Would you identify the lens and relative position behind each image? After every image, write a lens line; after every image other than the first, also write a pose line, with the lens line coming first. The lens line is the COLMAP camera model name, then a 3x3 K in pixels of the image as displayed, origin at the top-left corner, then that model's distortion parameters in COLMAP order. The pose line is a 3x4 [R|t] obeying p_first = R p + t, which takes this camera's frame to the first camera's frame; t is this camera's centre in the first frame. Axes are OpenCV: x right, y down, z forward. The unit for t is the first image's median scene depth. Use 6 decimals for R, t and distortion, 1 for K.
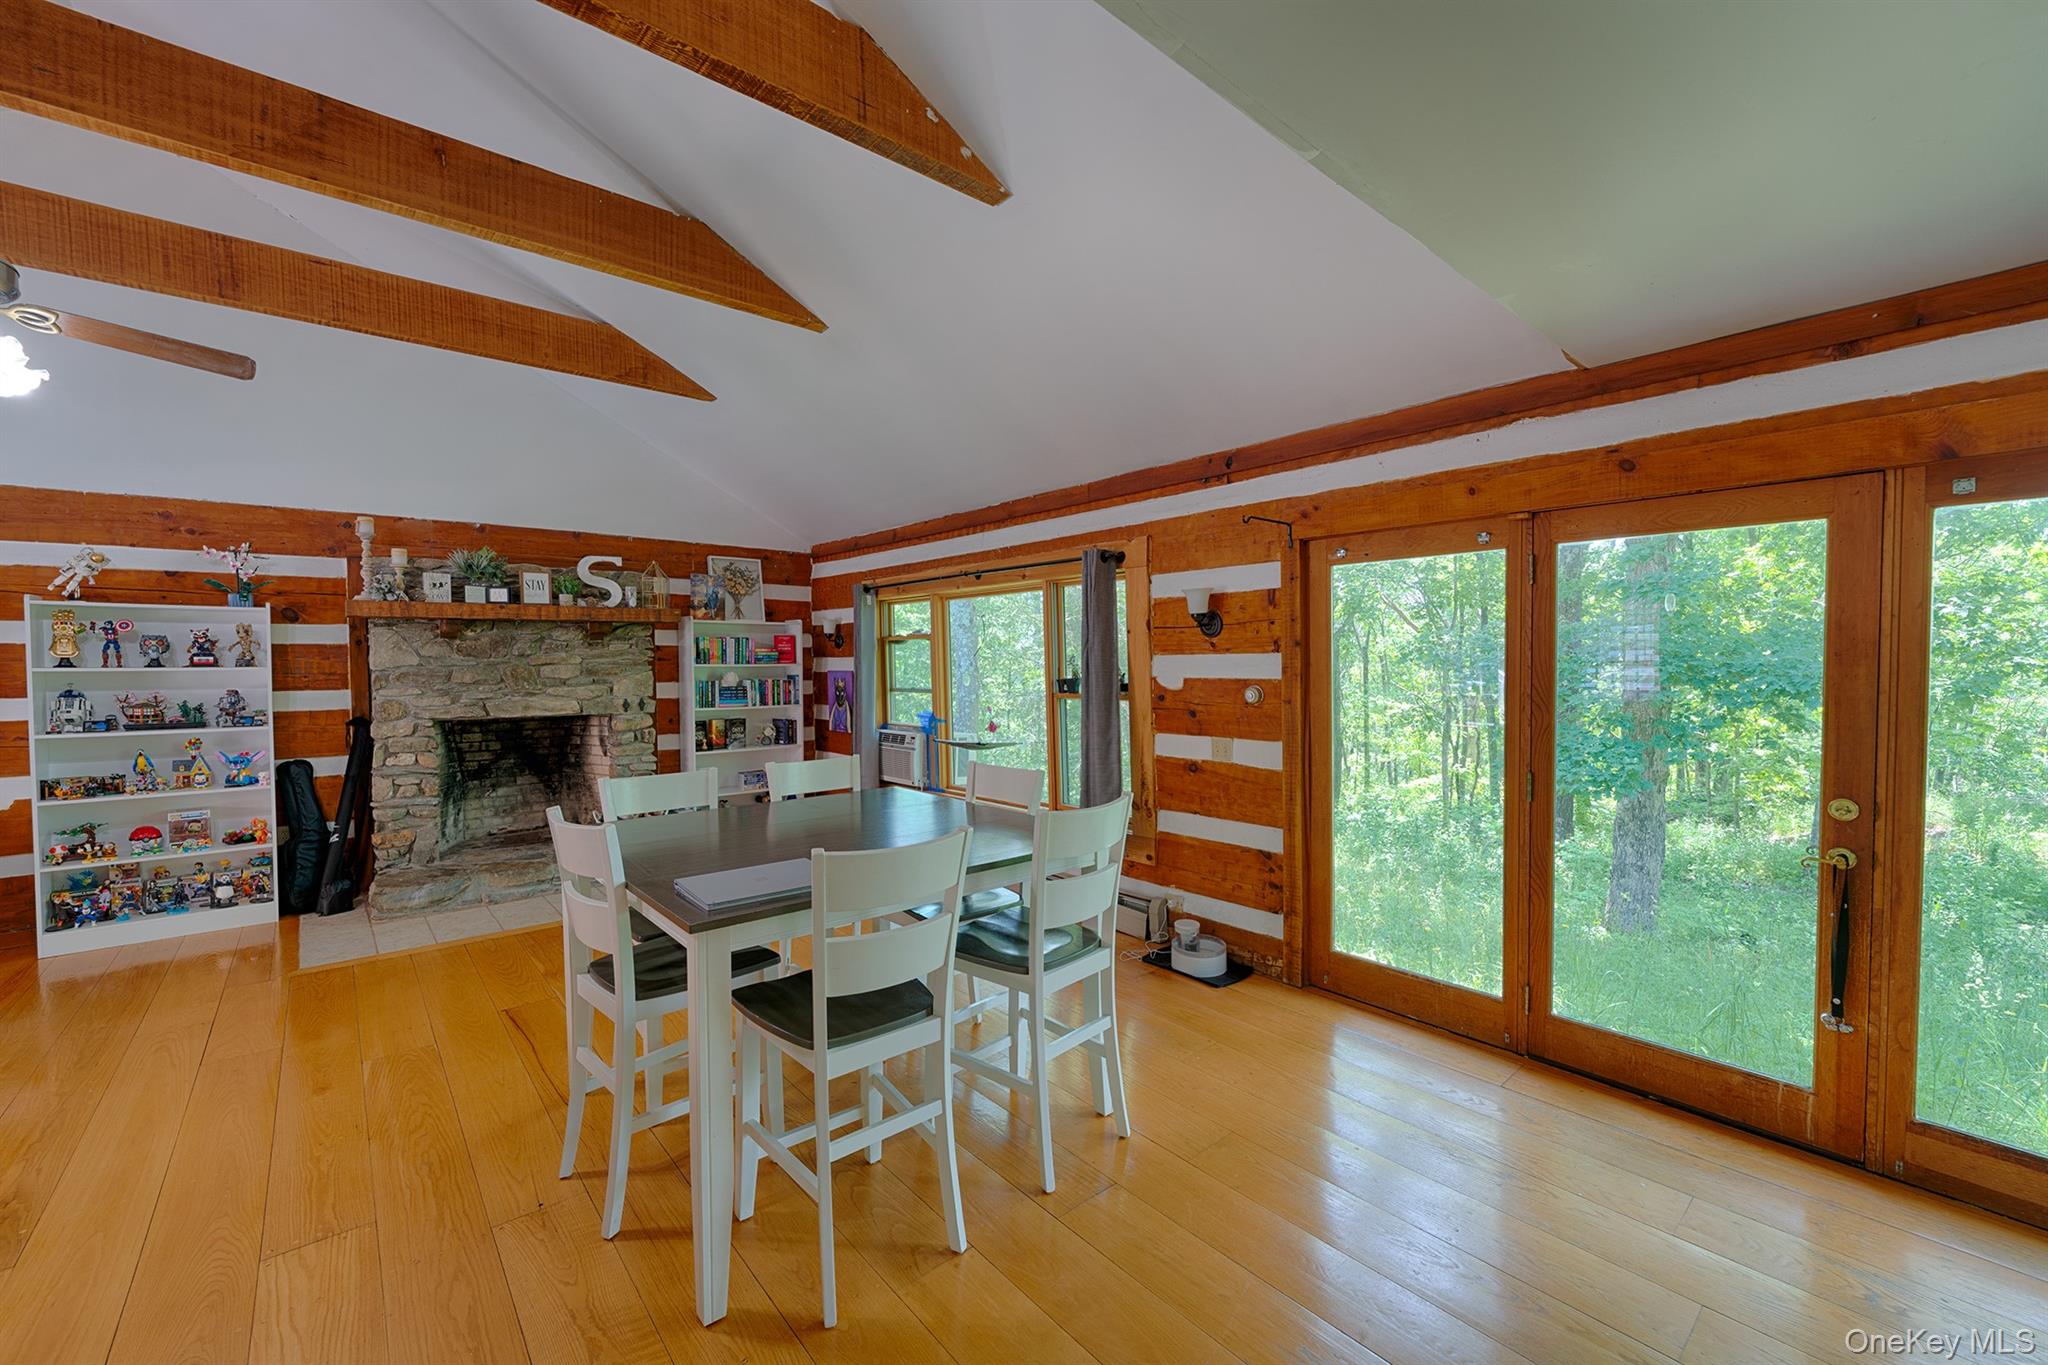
lens RADIAL K [[826.0, 0, 1017.3], [0, 826.0, 683.7], [0, 0, 1]] dist [-0.001131, -0.000298]
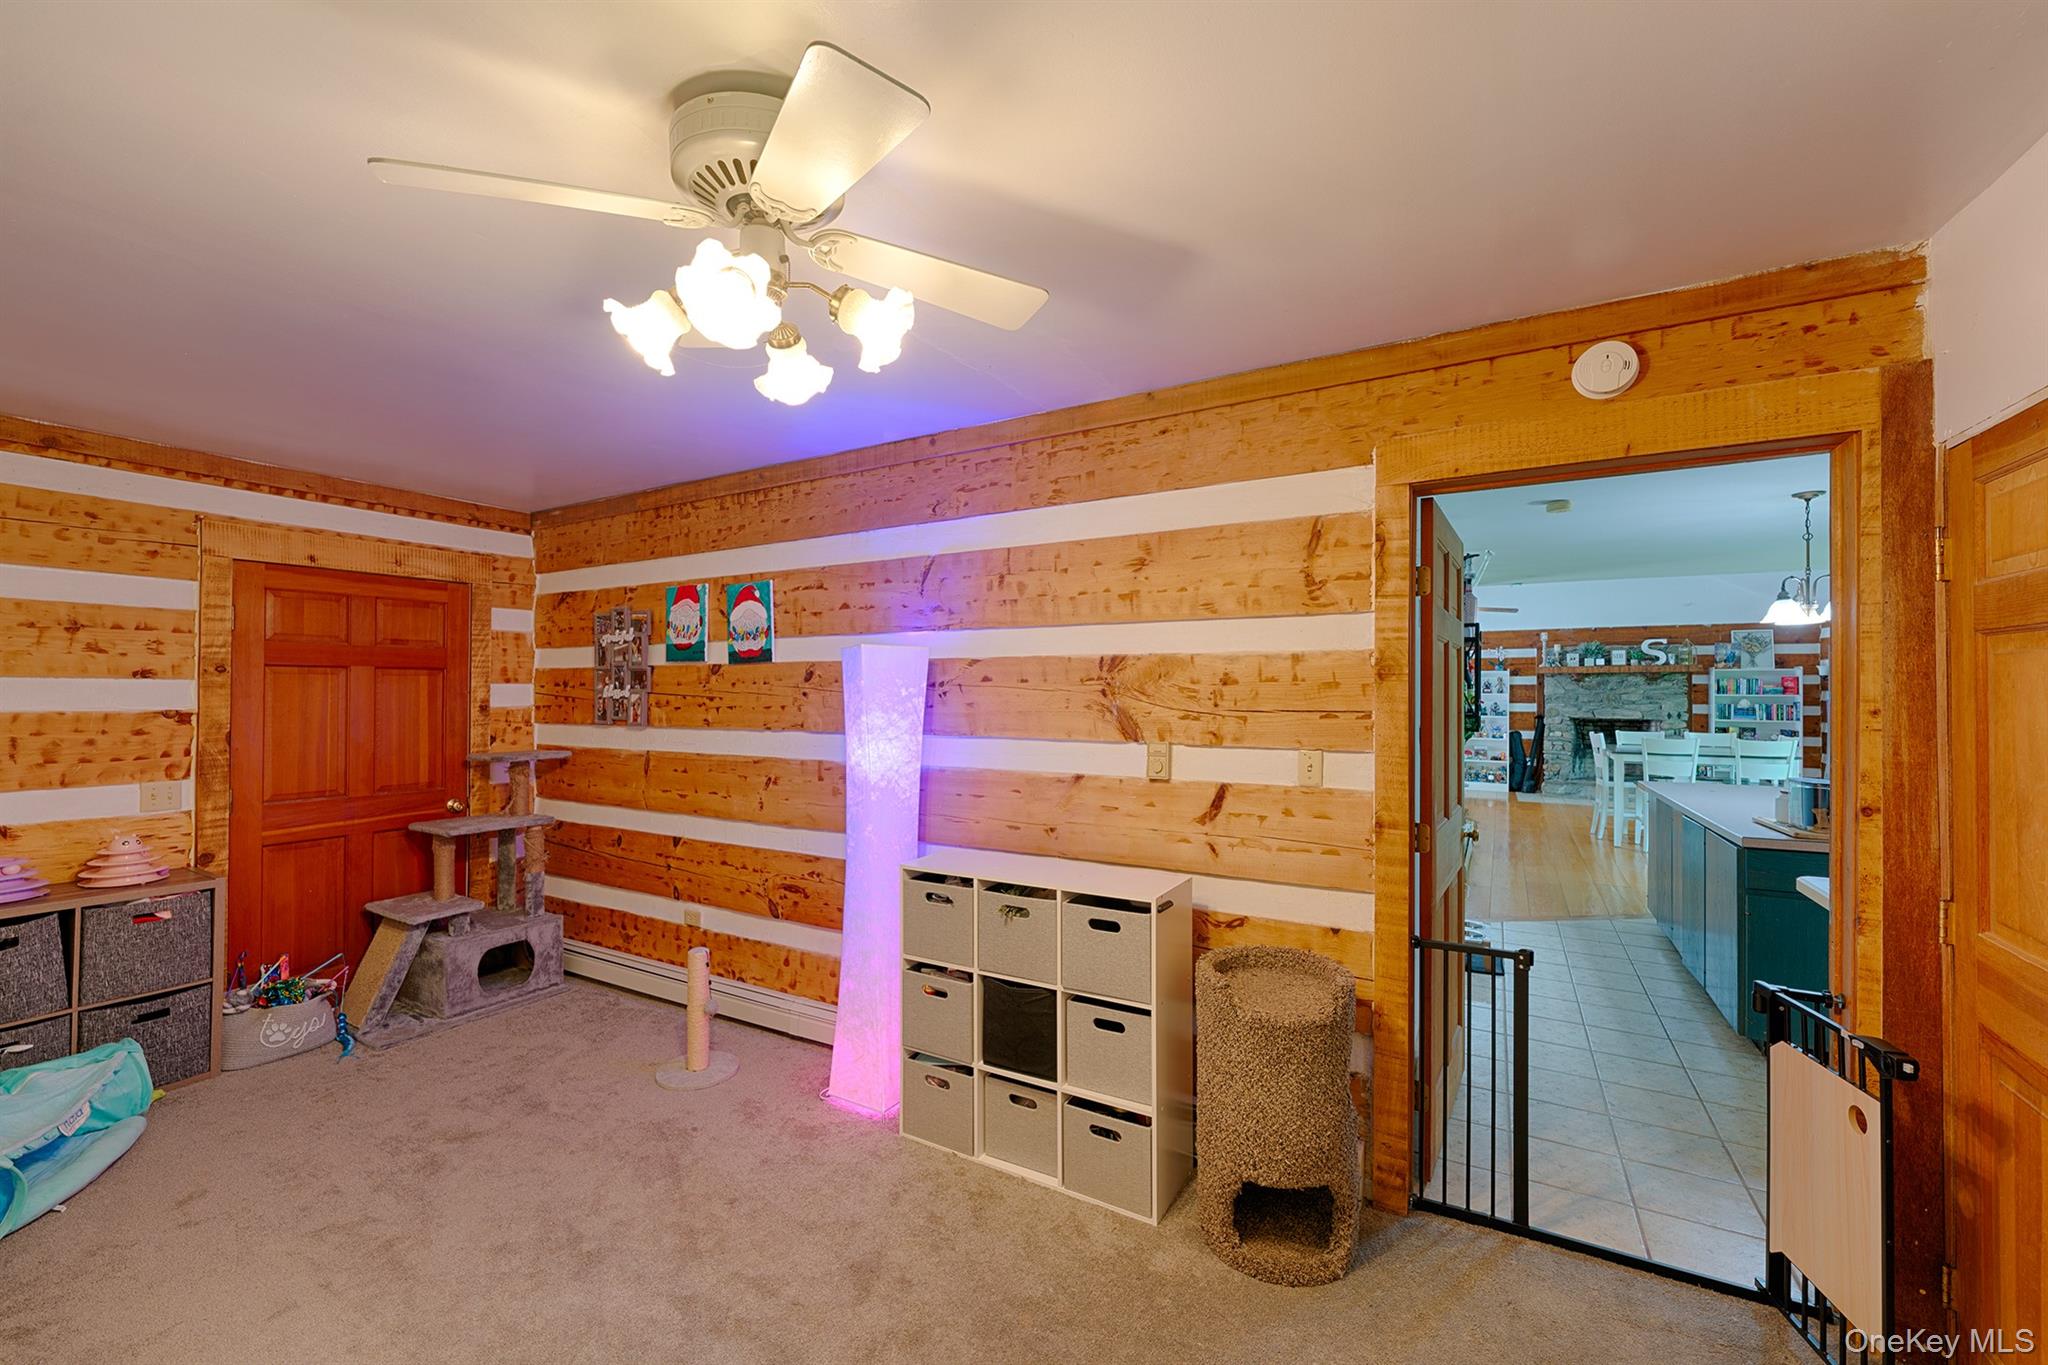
lens RADIAL K [[826.0, 0, 1020.8], [0, 826.0, 691.0], [0, 0, 1]] dist [-0.001131, -0.000298]
pose [[0.336644, 0.006275, -0.941611, 0.959511], [-0.031328, 0.999499, -0.004540, 0.029683], [0.941111, 0.031027, 0.336672, -1.236741]]
